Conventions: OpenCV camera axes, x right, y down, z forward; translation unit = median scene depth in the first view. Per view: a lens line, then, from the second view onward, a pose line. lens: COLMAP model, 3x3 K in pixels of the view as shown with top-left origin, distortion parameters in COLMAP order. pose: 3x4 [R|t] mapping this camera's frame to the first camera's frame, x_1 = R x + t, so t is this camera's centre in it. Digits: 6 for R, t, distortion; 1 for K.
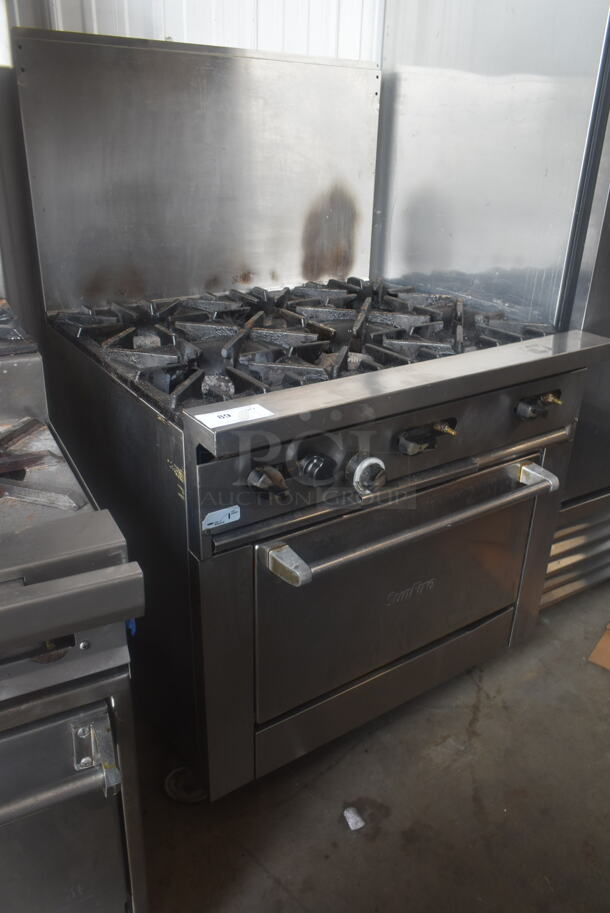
lens RADIAL K [[696.3, 0, 305.0], [0, 696.3, 456.5], [0, 0, 1]] dist [-0.025286, 0.012756]
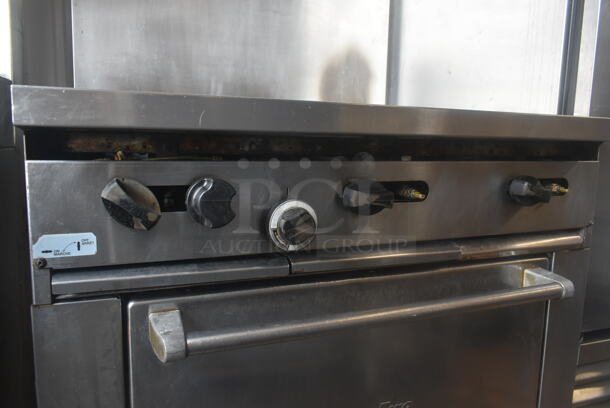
lens RADIAL K [[465.2, 0, 305.1], [0, 465.2, 199.7], [0, 0, 1]] dist [-0.025286, 0.012756]
pose [[0.980711, 0.026061, -0.193720, 0.160459], [-0.082395, 0.953835, -0.288806, 0.116450], [0.177251, 0.299197, 0.937584, 0.410659]]
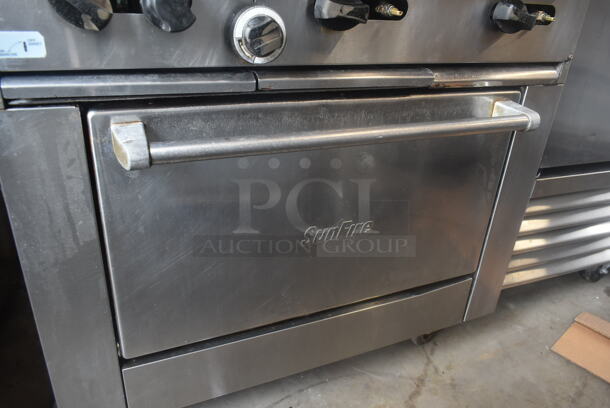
lens RADIAL K [[465.2, 0, 305.1], [0, 465.2, 199.7], [0, 0, 1]] dist [-0.025286, 0.012756]
pose [[0.986285, 0.106924, -0.125734, 0.170702], [-0.104899, 0.994225, 0.022634, 0.141950], [0.127428, -0.009134, 0.991806, 0.423543]]
